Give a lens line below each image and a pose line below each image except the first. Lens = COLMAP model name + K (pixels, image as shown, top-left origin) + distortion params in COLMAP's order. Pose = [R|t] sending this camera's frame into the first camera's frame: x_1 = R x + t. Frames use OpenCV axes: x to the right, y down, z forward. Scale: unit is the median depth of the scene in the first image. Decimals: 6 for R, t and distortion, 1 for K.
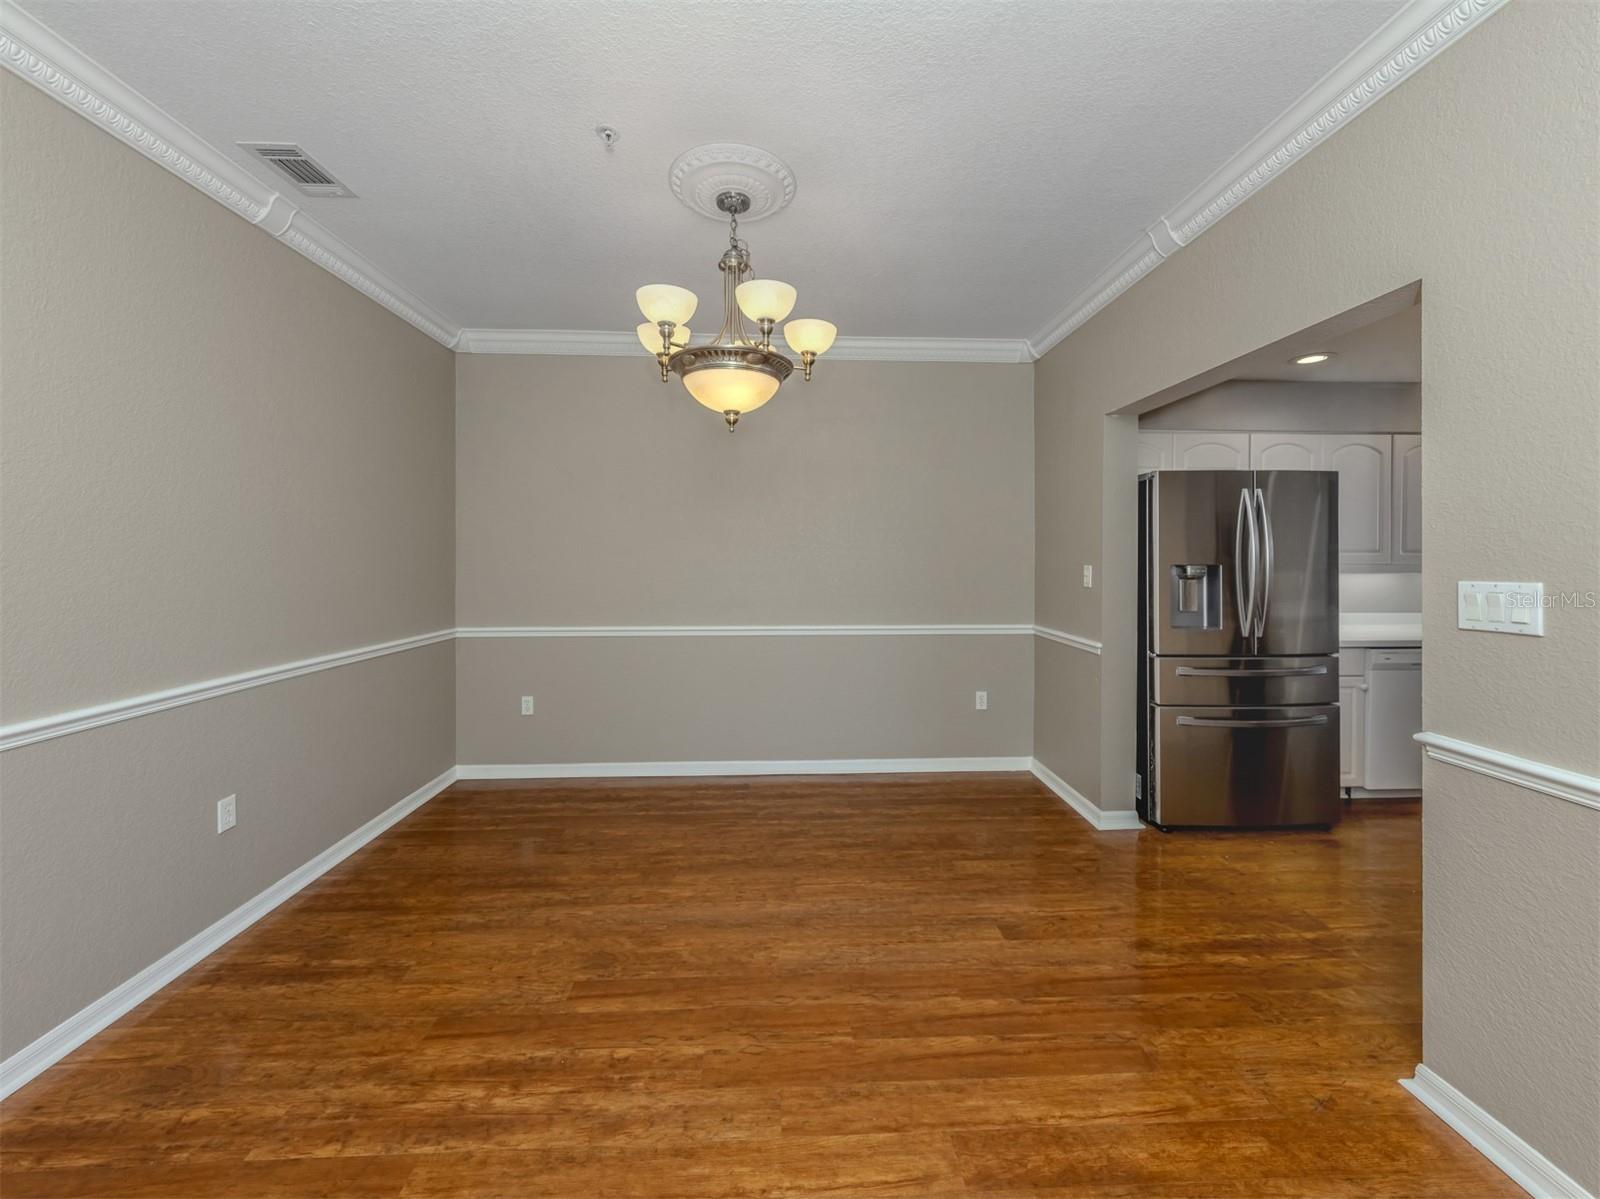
lens RADIAL K [[608.1, 0, 804.0], [0, 608.1, 561.4], [0, 0, 1]] dist [0.002199, 0.000200]
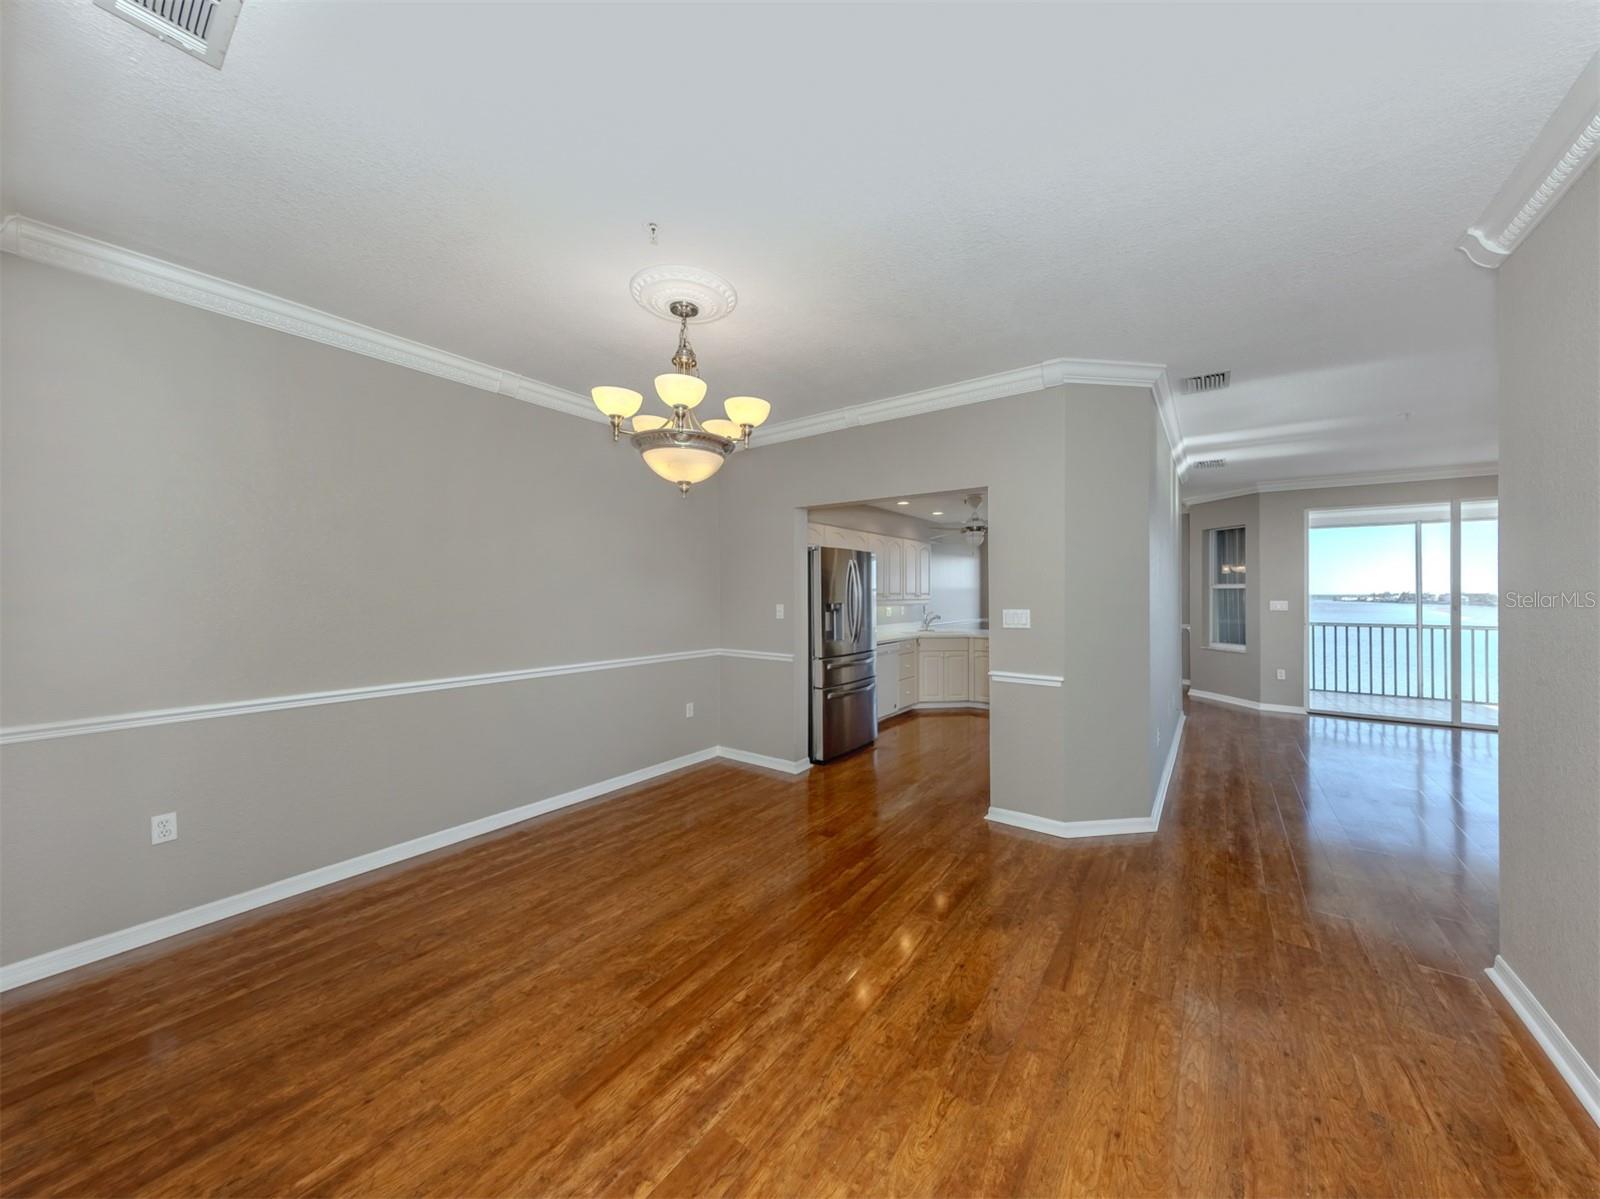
lens RADIAL K [[564.8, 0, 796.2], [0, 564.8, 589.2], [0, 0, 1]] dist [0.006161, -0.000396]
pose [[0.626151, 0.006124, 0.779678, -0.857292], [0.008038, 0.999865, -0.014309, -0.014051], [-0.779660, 0.015226, 0.626017, 0.121716]]
